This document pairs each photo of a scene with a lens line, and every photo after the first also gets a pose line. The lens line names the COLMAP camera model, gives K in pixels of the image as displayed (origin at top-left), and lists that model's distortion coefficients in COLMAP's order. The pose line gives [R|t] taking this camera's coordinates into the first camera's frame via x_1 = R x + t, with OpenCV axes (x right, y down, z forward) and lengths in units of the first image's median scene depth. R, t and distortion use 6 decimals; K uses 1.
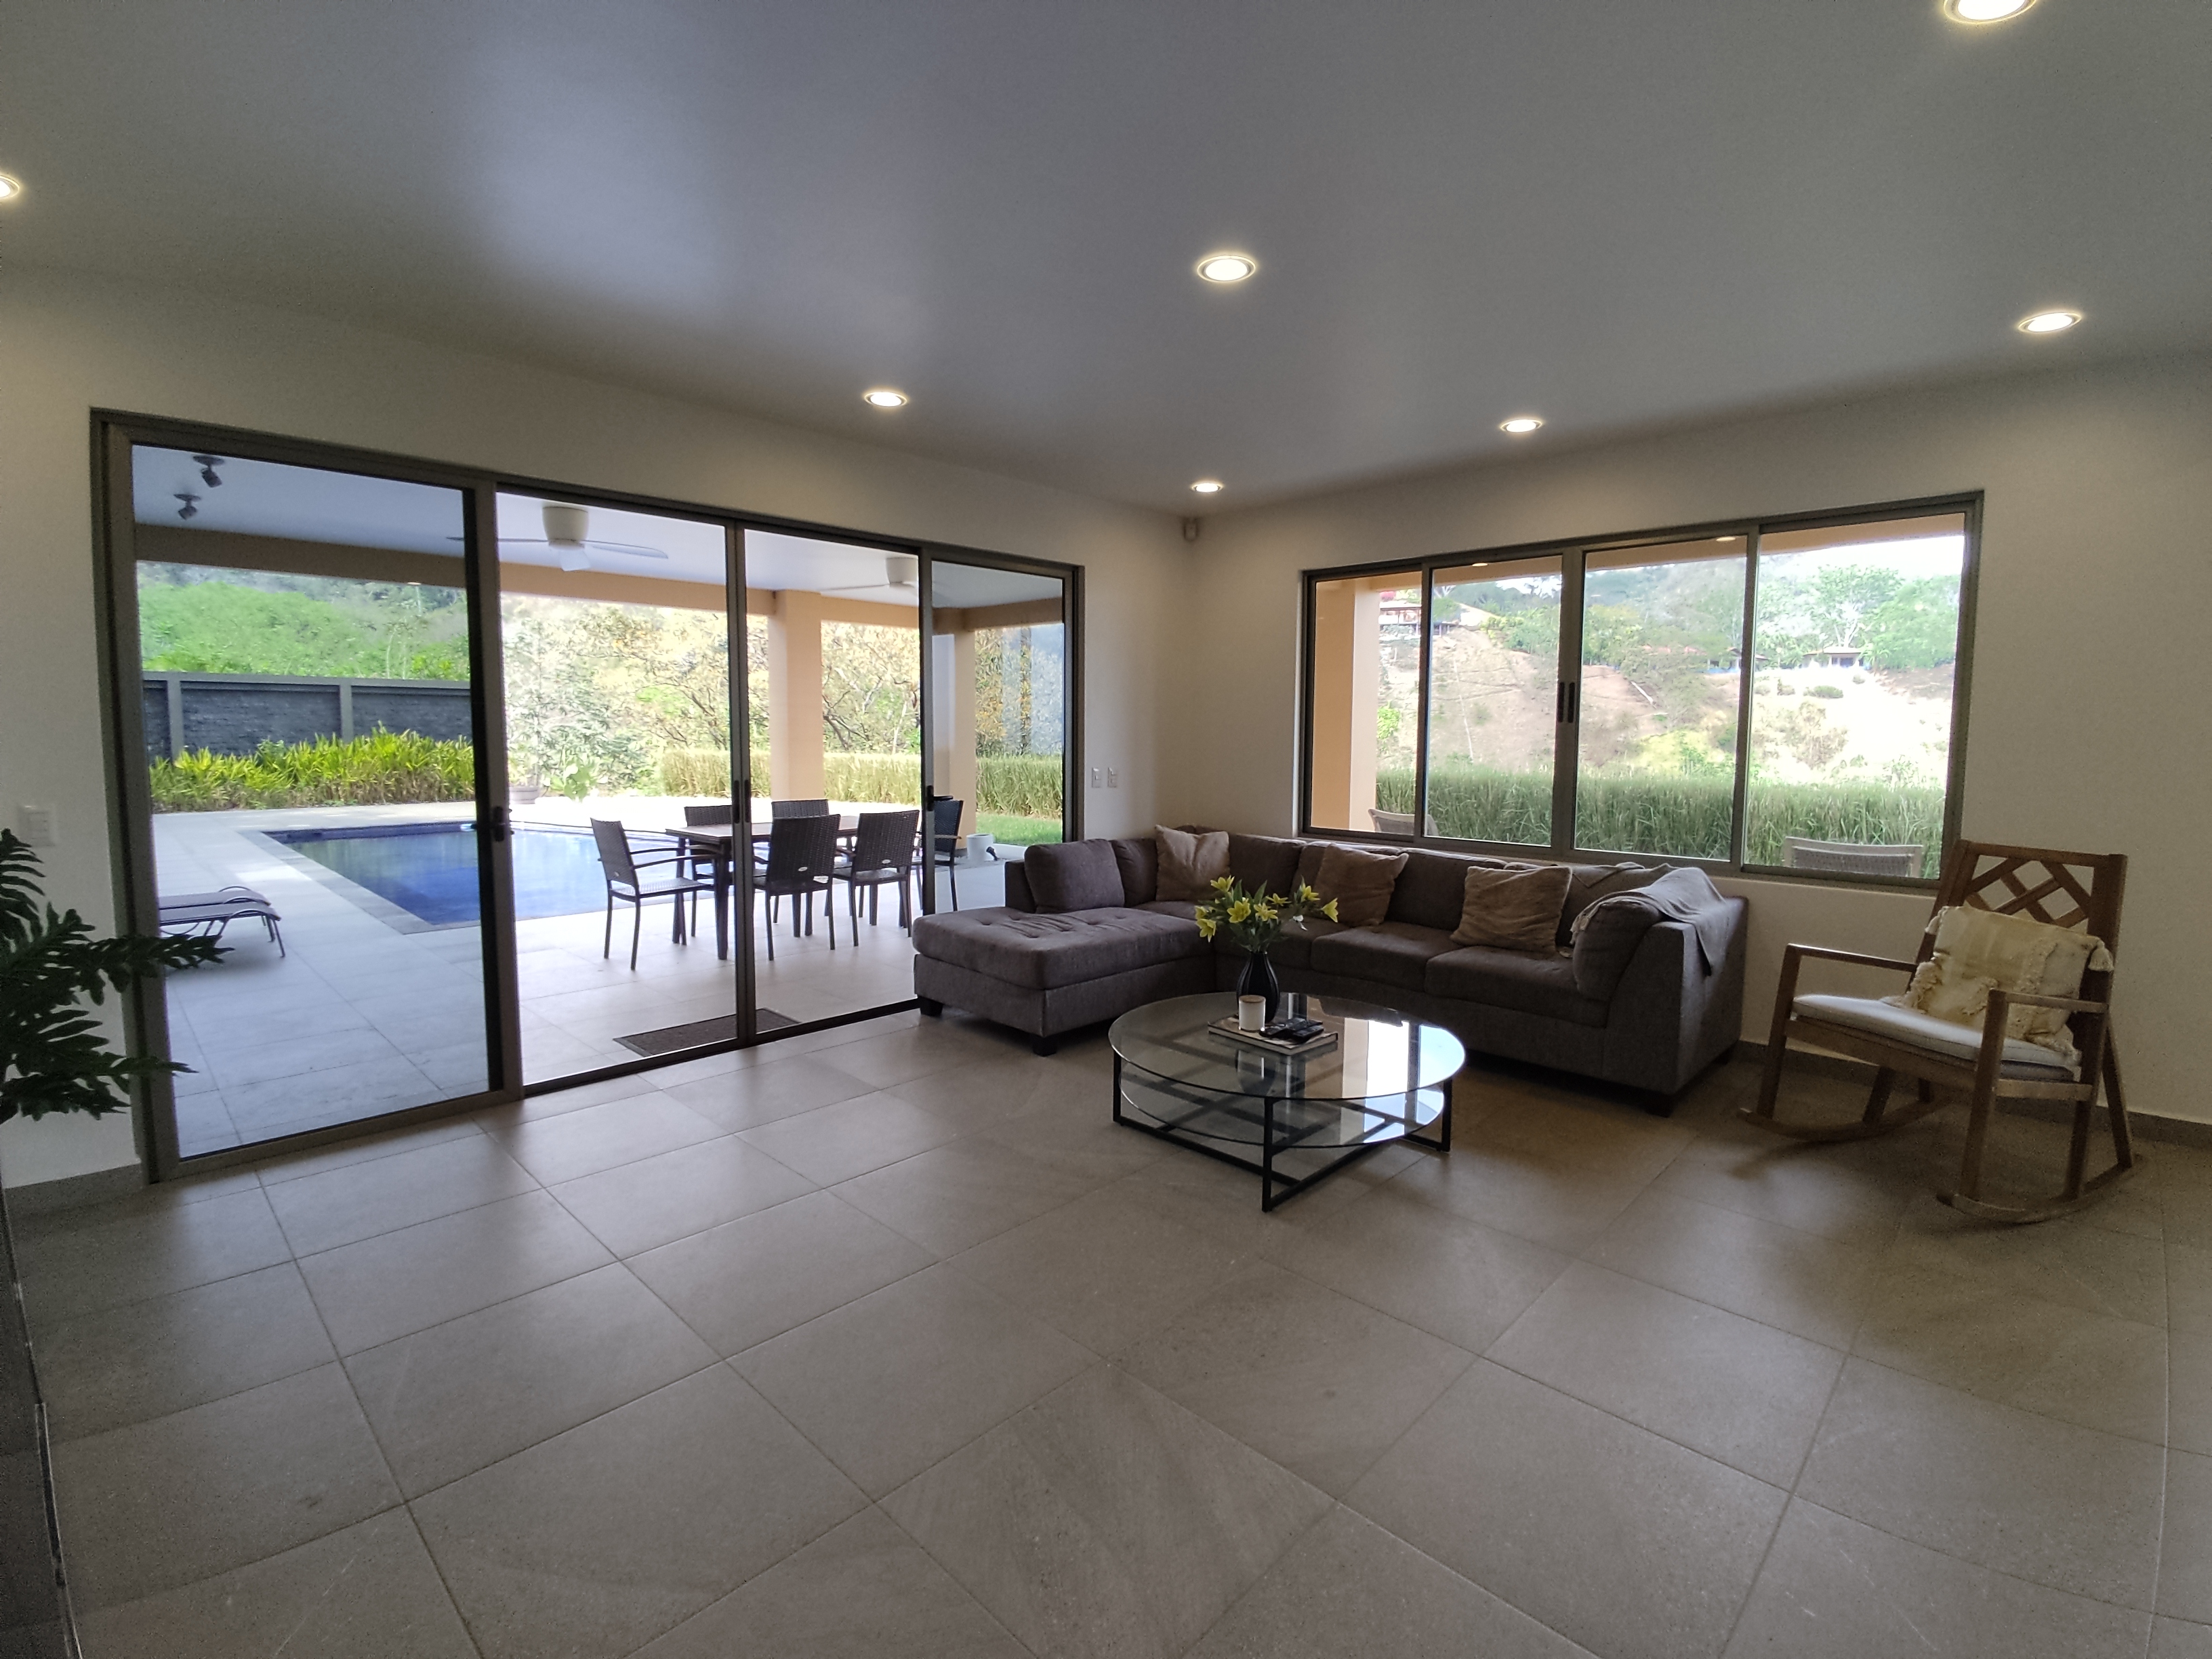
lens RADIAL K [[1017.3, 0, 1111.7], [0, 1017.3, 813.6], [0, 0, 1]] dist [0.002776, -0.017824]
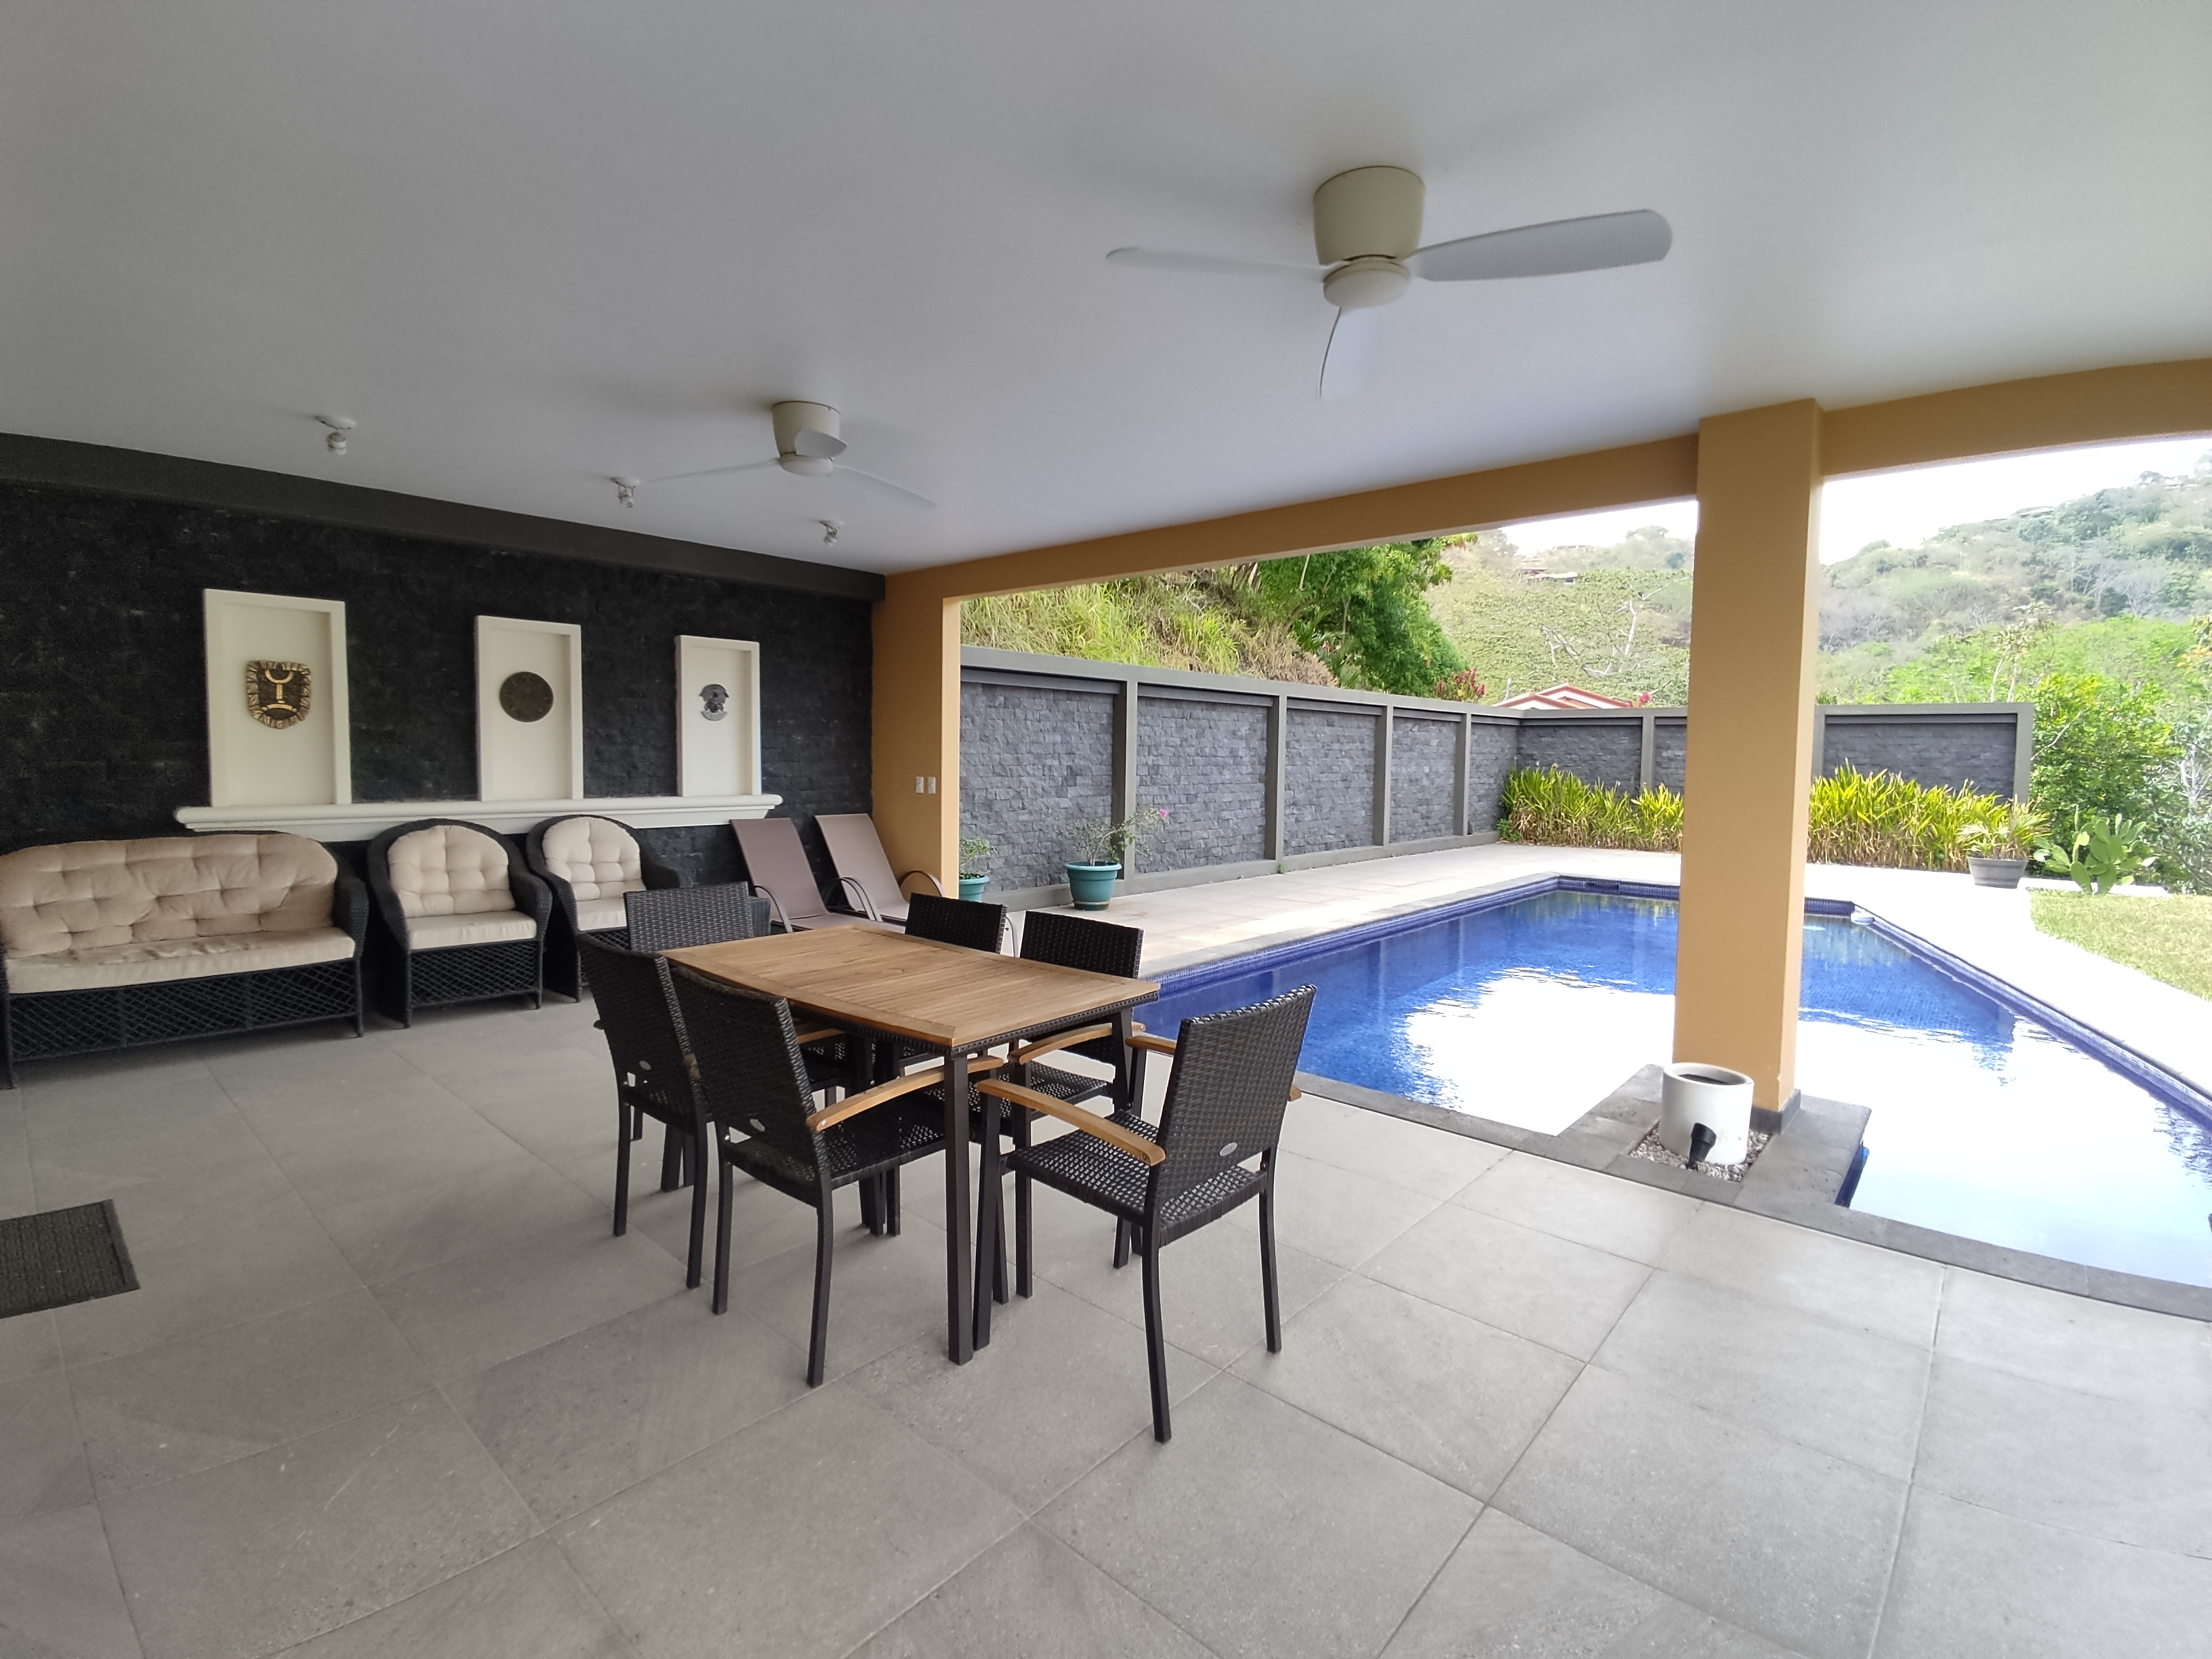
lens RADIAL K [[1016.0, 0, 1106.0], [0, 1016.0, 829.5], [0, 0, 1]] dist [-0.011309, 0.000443]
pose [[0.040307, 0.068965, -0.996804, 0.044825], [-0.094797, 0.993379, 0.064895, -0.033501], [0.994680, 0.091878, 0.046578, 0.404748]]
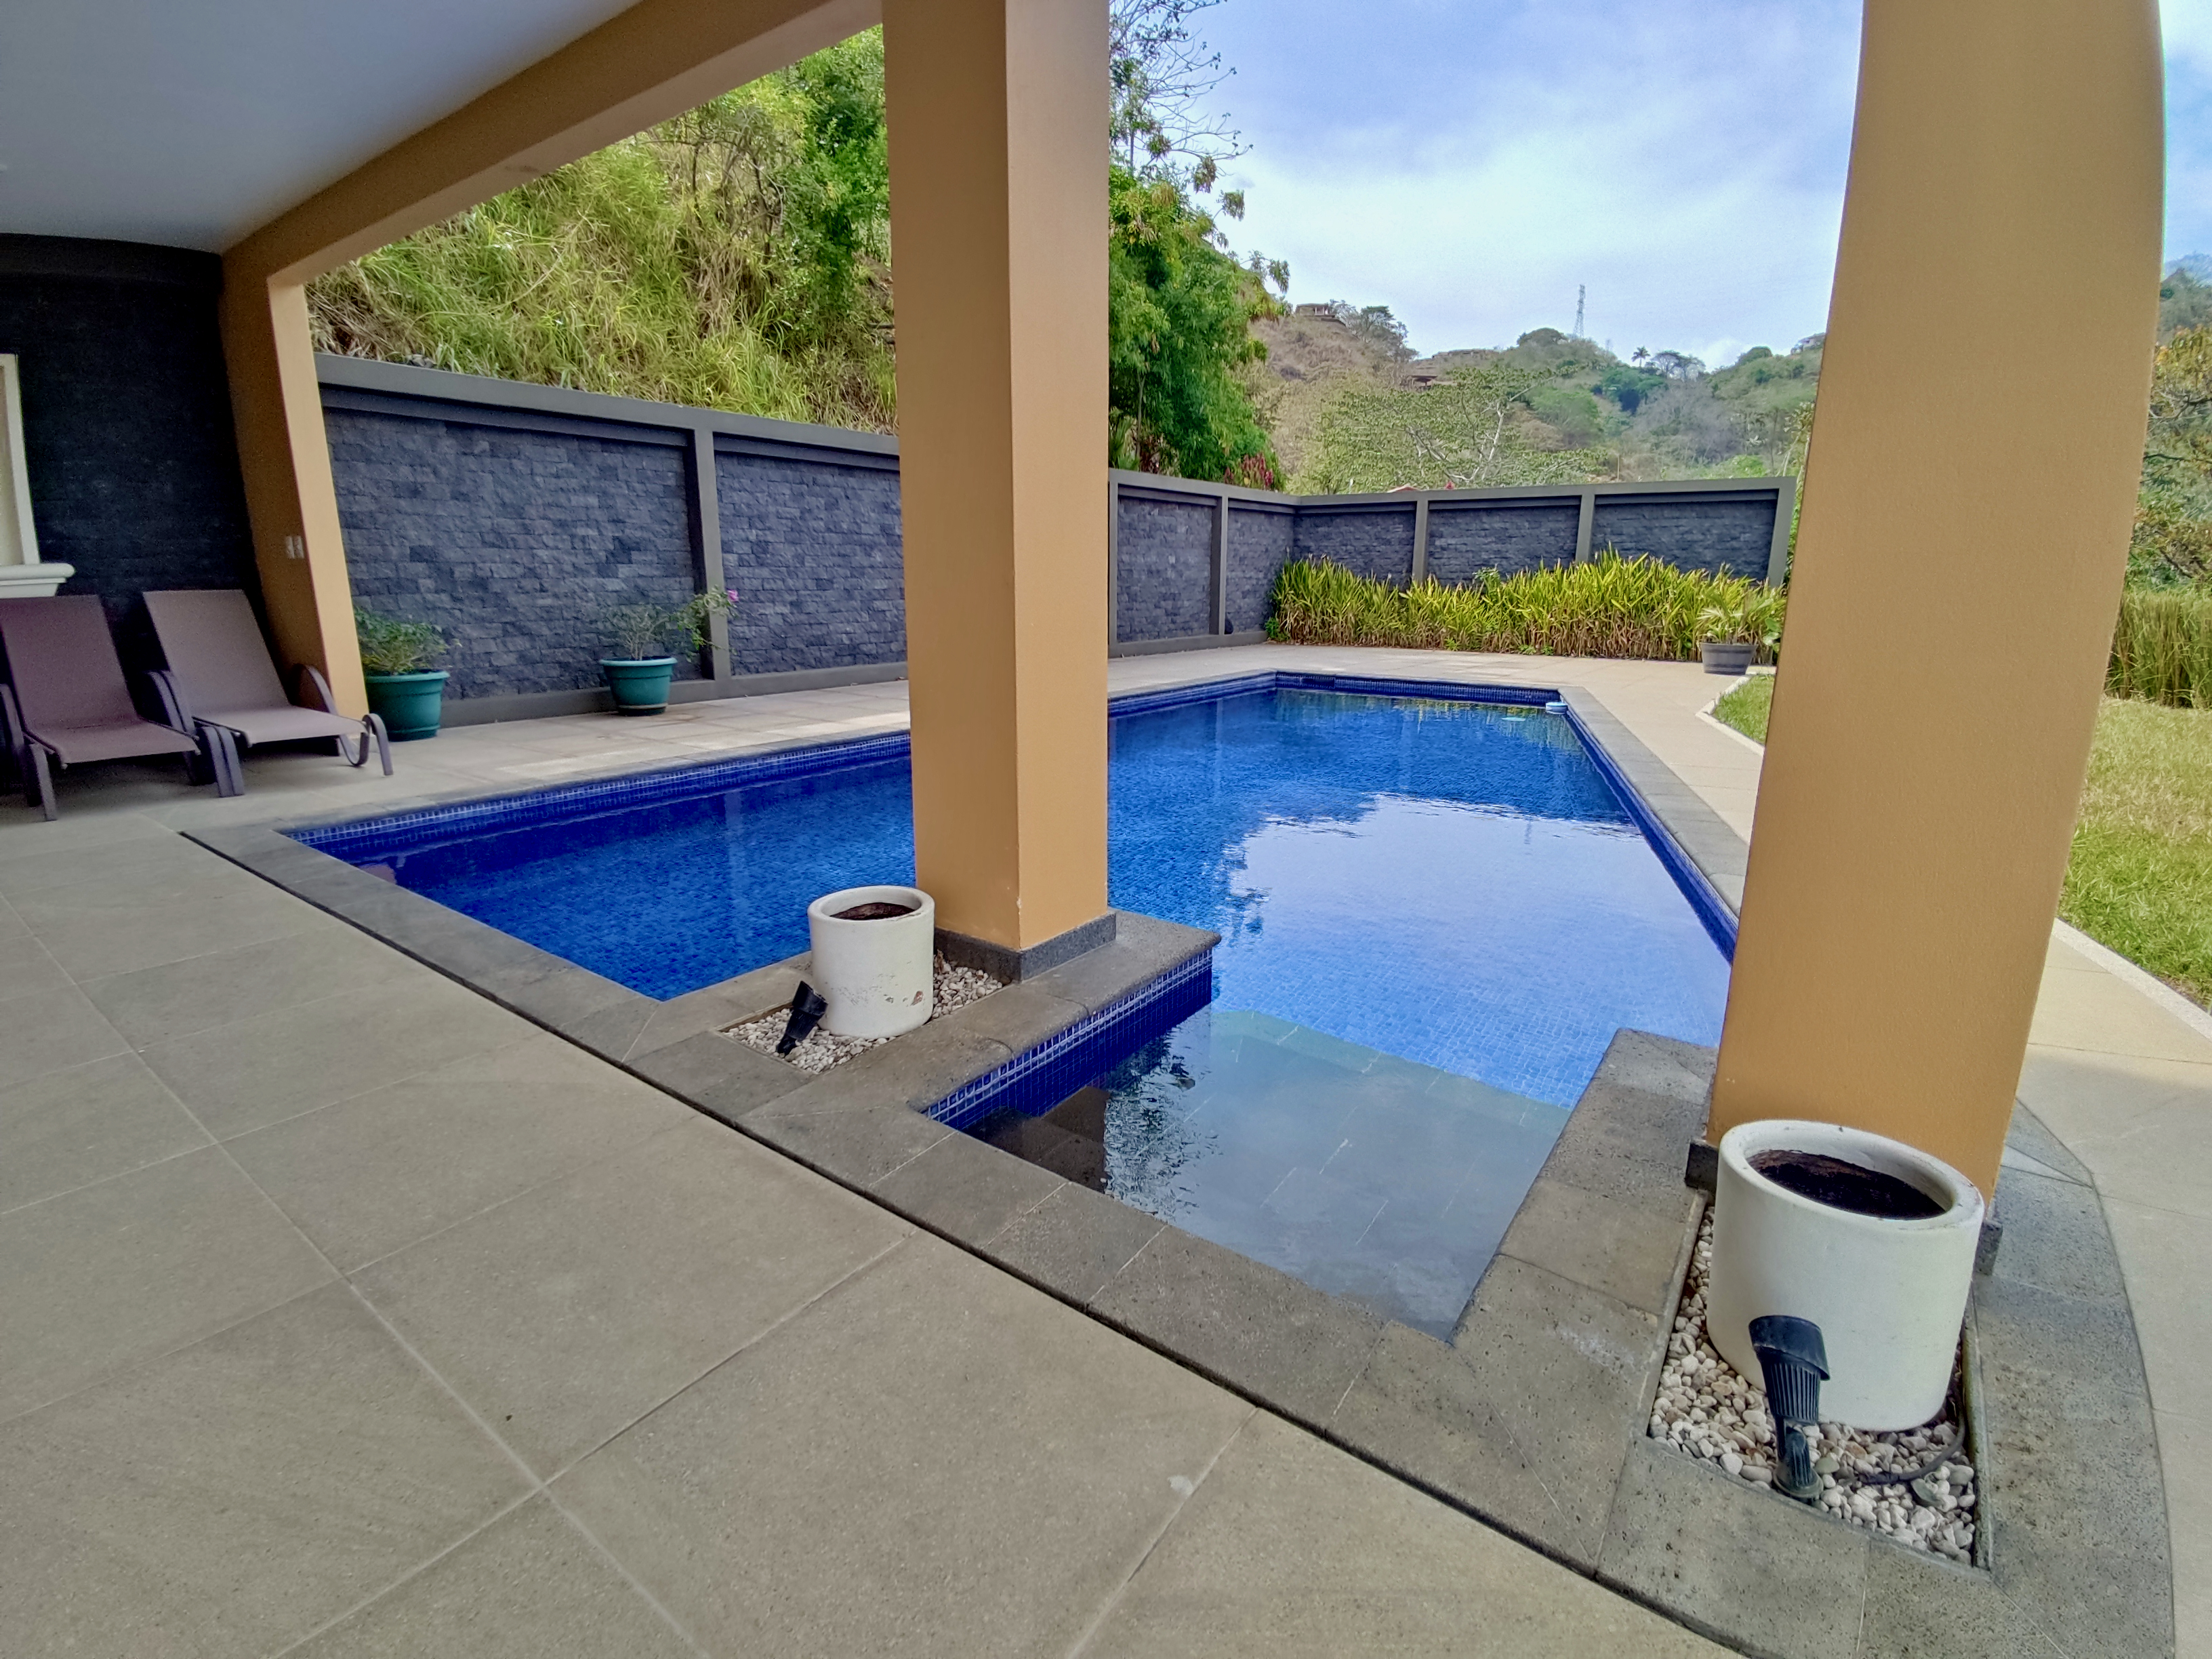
lens RADIAL K [[1017.3, 0, 1111.7], [0, 1017.3, 813.6], [0, 0, 1]] dist [0.002776, -0.017824]
pose [[0.144312, 0.220176, -0.964726, -0.022676], [-0.084890, 0.974092, 0.209615, -0.024154], [0.985884, 0.051645, 0.159264, 0.554318]]
